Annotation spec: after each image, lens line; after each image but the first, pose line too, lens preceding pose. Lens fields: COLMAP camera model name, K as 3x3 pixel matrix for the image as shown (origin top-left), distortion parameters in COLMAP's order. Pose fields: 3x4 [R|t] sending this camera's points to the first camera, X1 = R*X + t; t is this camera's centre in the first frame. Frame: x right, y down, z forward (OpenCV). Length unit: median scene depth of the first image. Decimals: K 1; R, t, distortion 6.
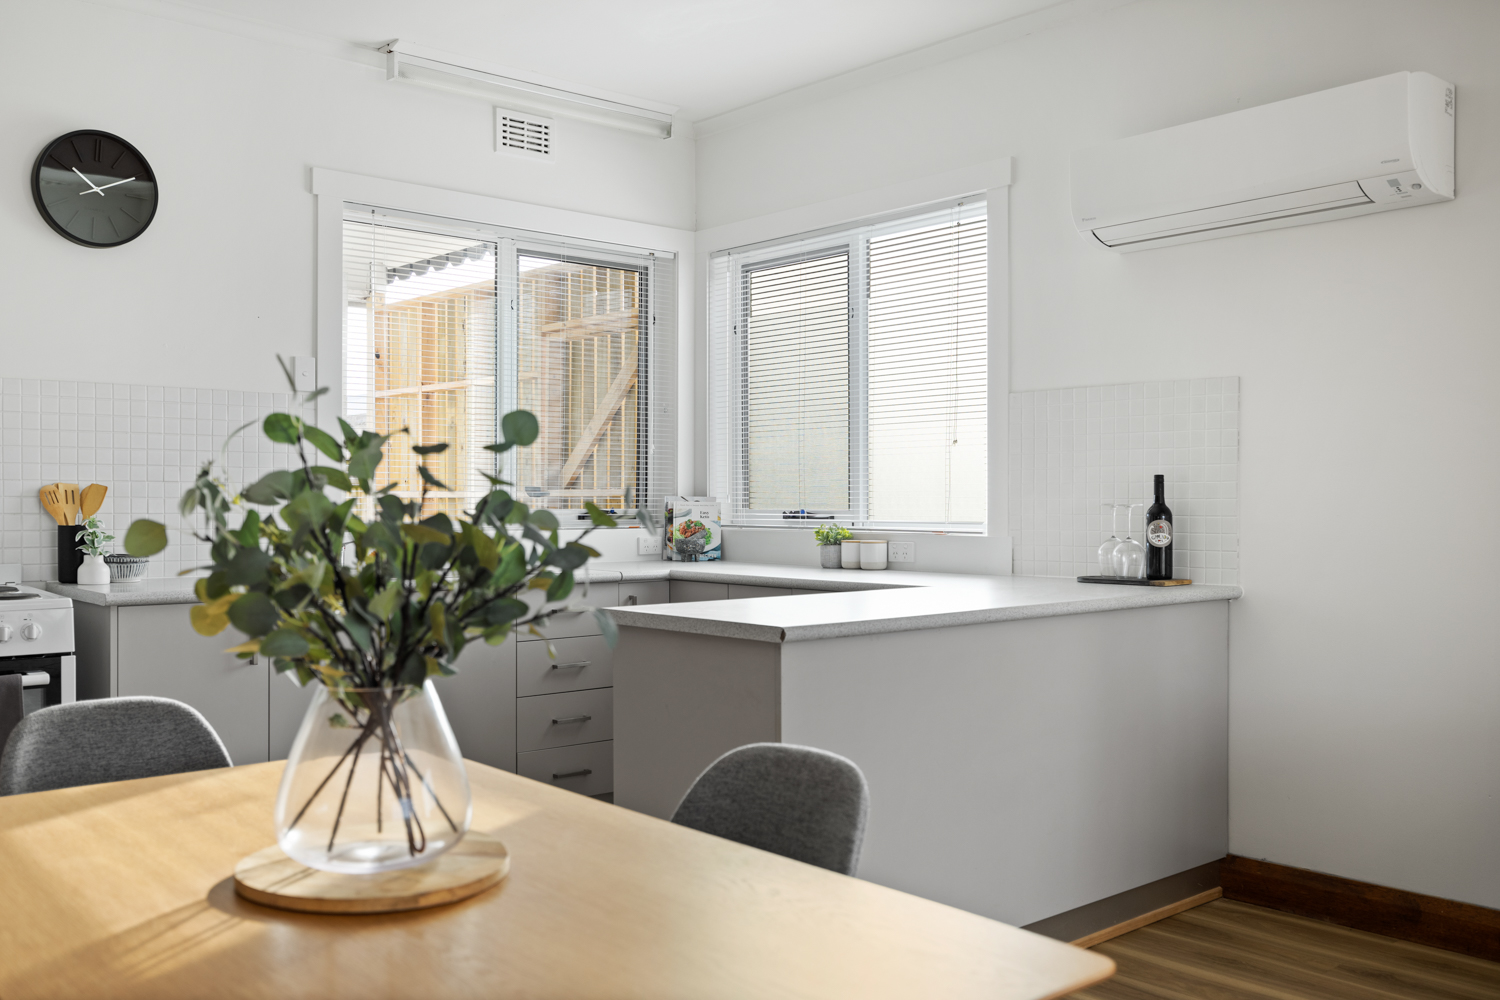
lens RADIAL K [[1340.7, 0, 755.8], [0, 1340.7, 517.6], [0, 0, 1]] dist [-0.010728, 0.012056]
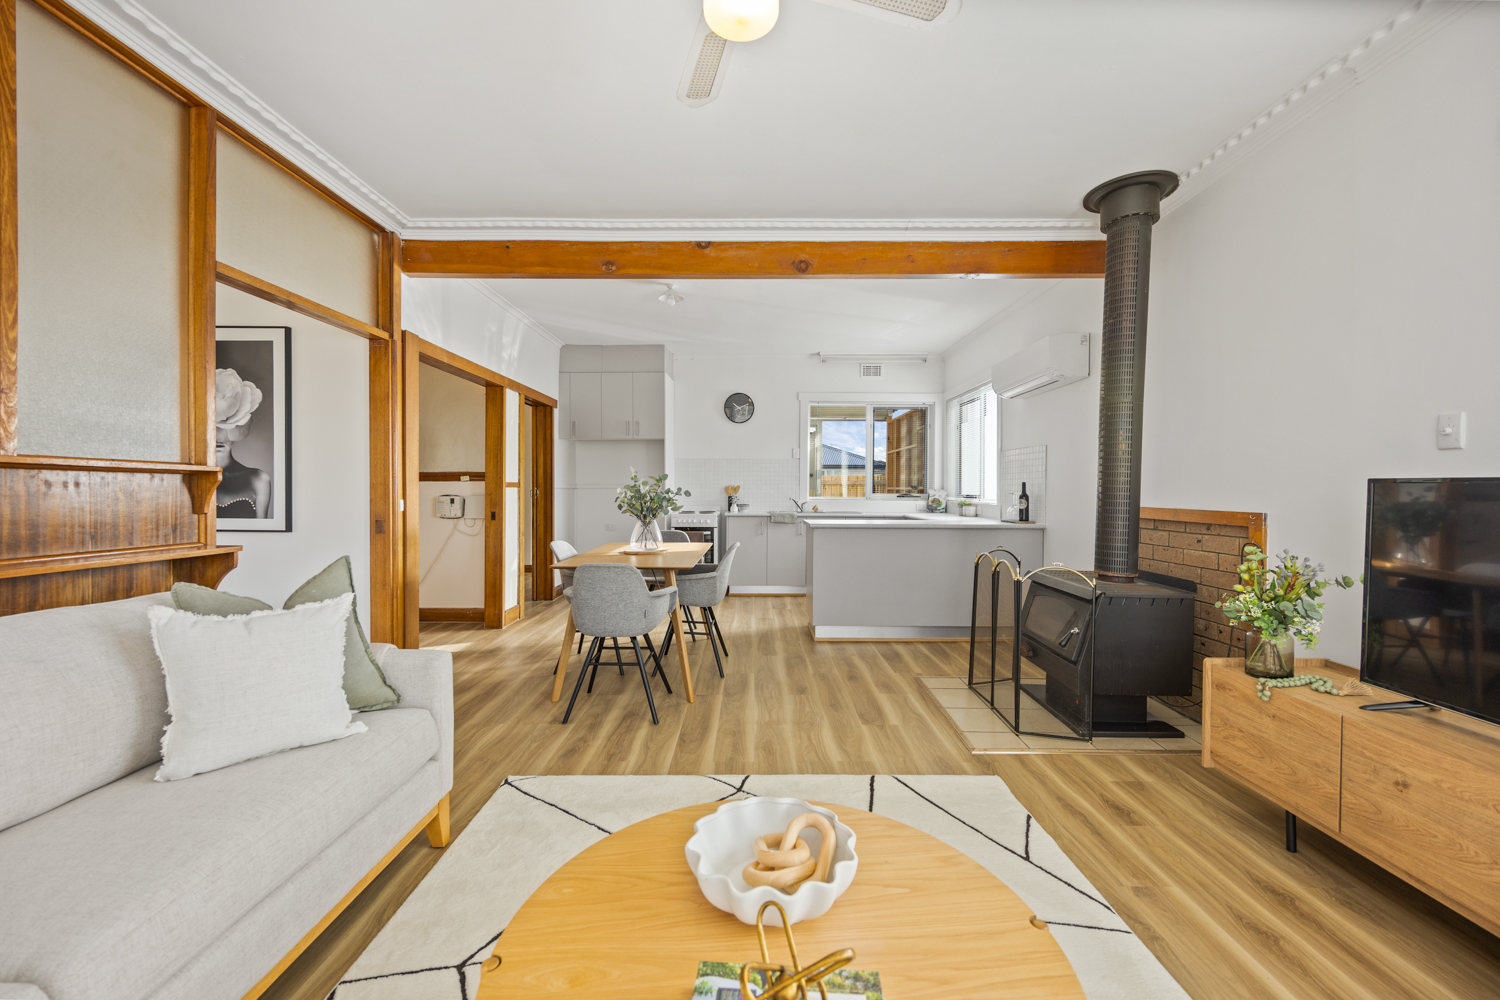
lens RADIAL K [[598.8, 0, 743.9], [0, 598.8, 490.6], [0, 0, 1]] dist [-0.010857, 0.001123]
pose [[0.745303, 0.006375, -0.666695, 0.717213], [-0.013816, 0.999887, -0.005885, -0.000466], [0.666582, 0.013597, 0.745307, -0.281359]]
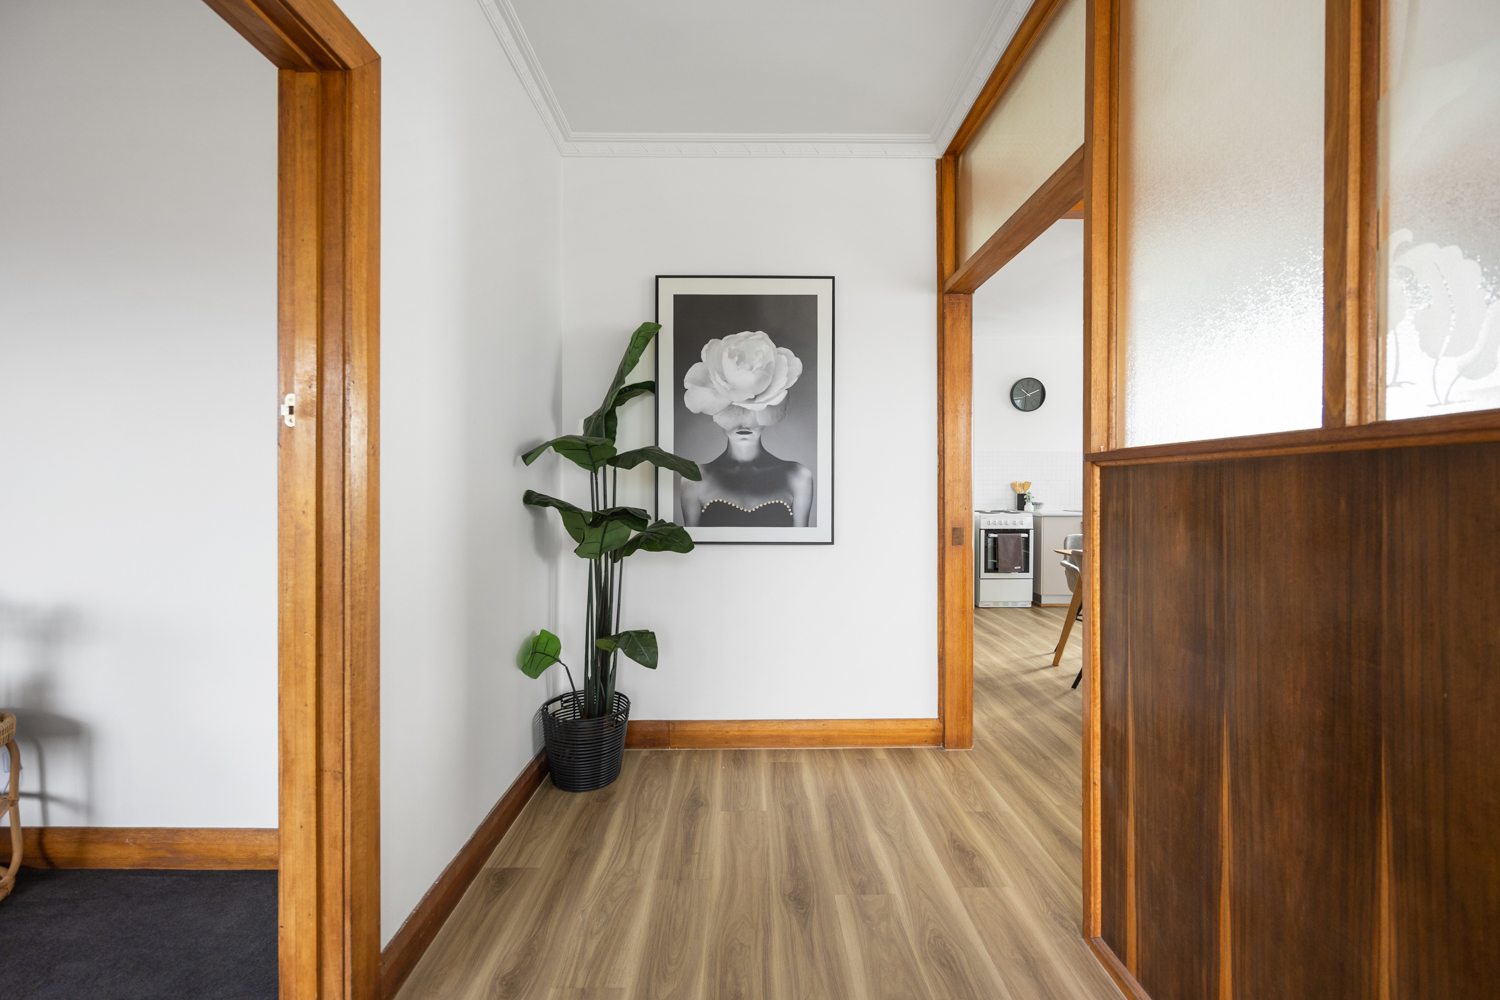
lens RADIAL K [[598.8, 0, 747.9], [0, 598.8, 490.7], [0, 0, 1]] dist [-0.010857, 0.001123]
pose [[0.747405, 0.005218, -0.664348, -0.018447], [-0.007916, 0.999968, -0.001051, 0.005817], [0.664321, 0.006045, 0.747423, -0.660213]]
